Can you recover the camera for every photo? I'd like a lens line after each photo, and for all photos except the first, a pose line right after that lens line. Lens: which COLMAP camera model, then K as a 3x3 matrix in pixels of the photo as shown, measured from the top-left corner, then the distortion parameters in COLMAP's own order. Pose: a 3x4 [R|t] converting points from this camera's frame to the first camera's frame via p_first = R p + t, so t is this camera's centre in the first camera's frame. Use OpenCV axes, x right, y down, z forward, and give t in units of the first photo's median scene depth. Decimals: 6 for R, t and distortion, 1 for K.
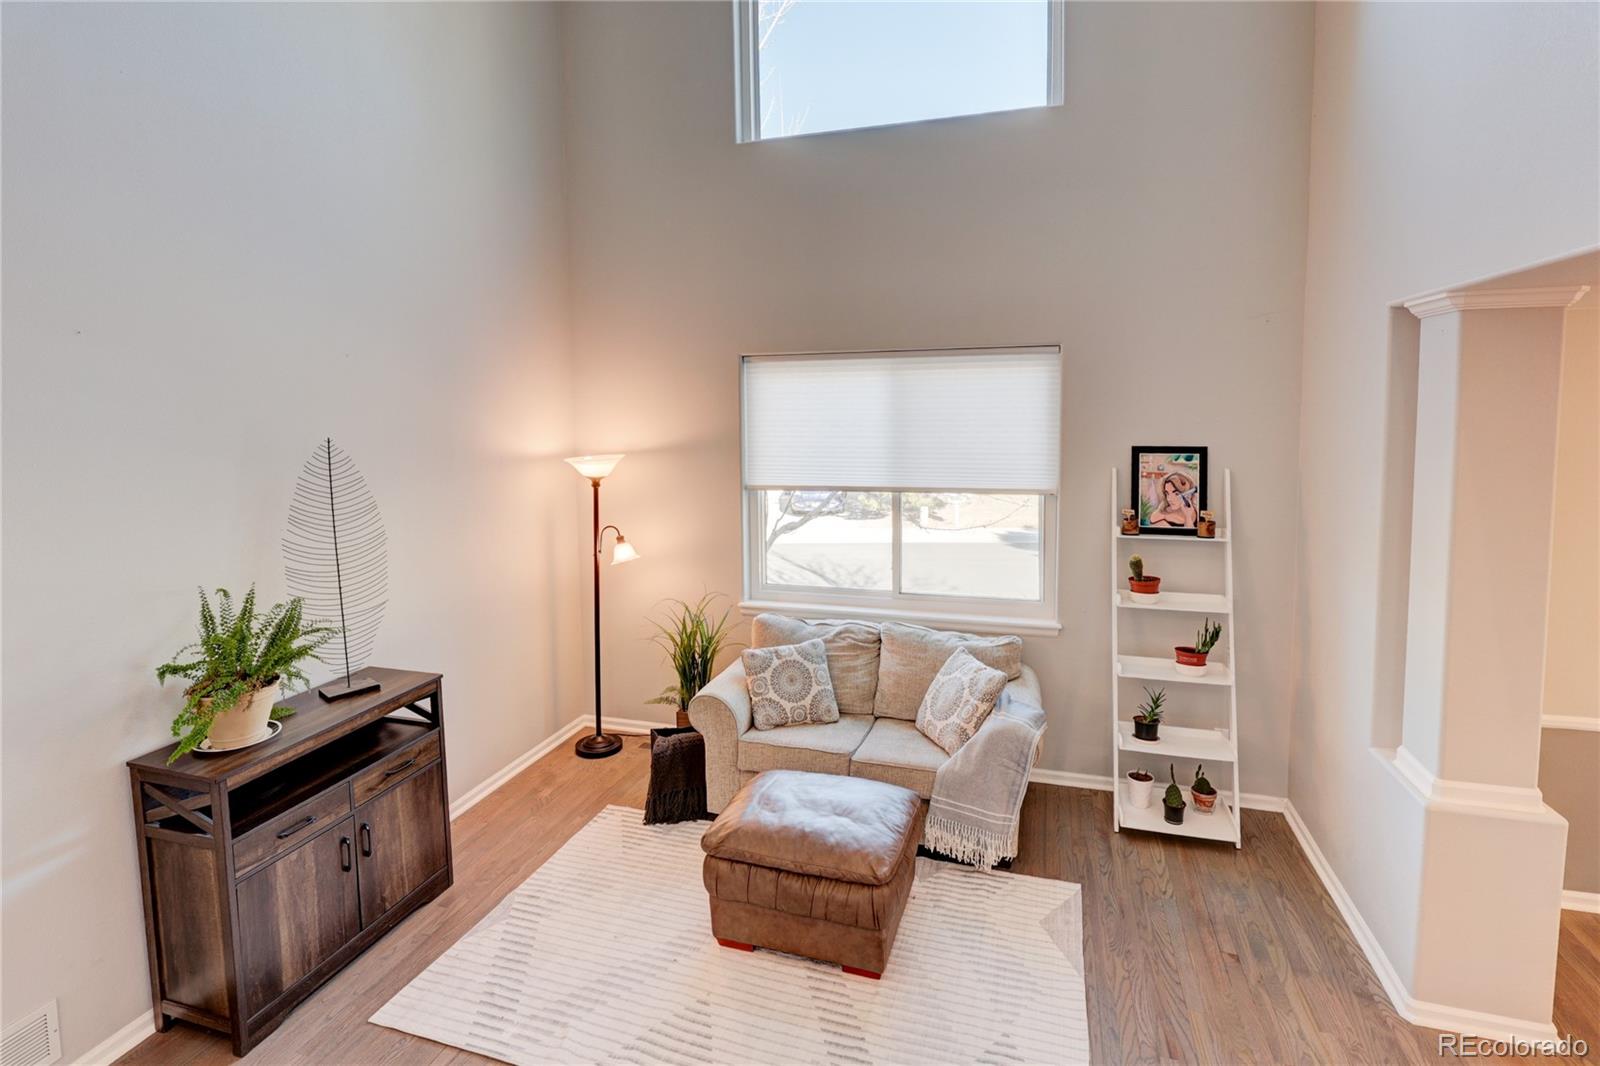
lens RADIAL K [[788.1, 0, 796.2], [0, 788.1, 476.9], [0, 0, 1]] dist [-0.002168, -0.000117]
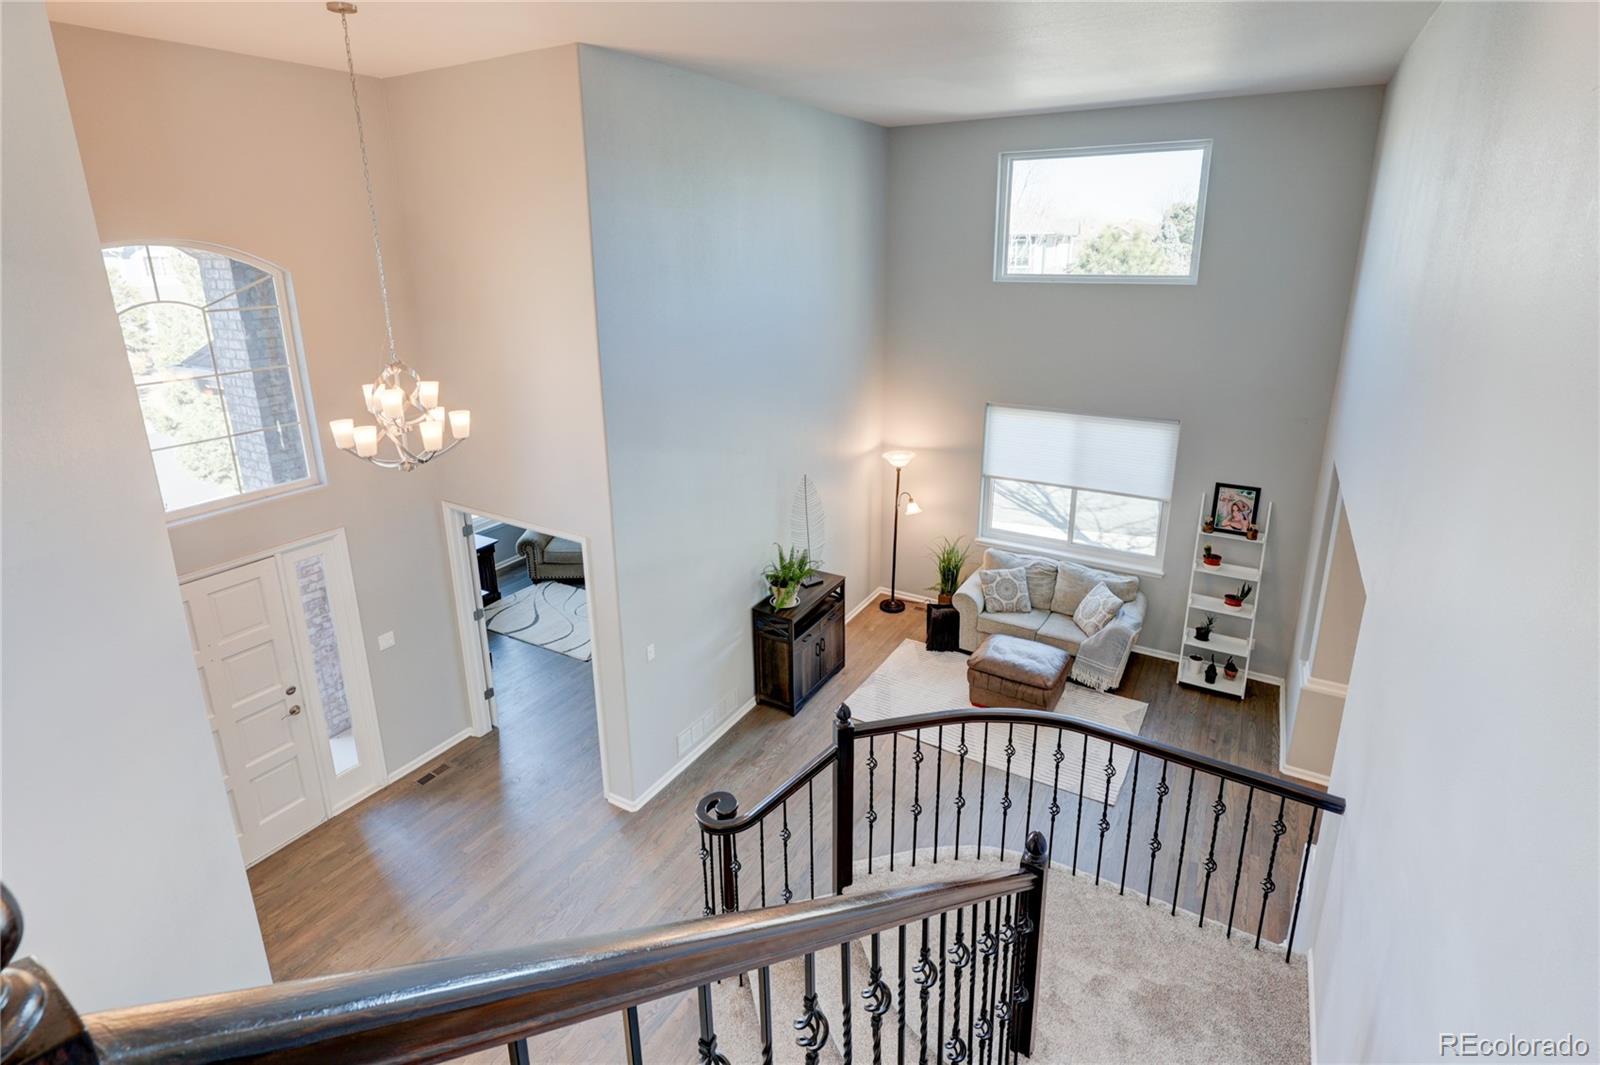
lens RADIAL K [[775.0, 0, 782.5], [0, 775.0, 464.4], [0, 0, 1]] dist [-0.001075, -0.000044]
pose [[0.968792, 0.061127, -0.240222, -0.105607], [-0.014666, 0.981554, 0.190622, -0.414630], [0.247443, -0.181150, 0.951818, -0.928902]]
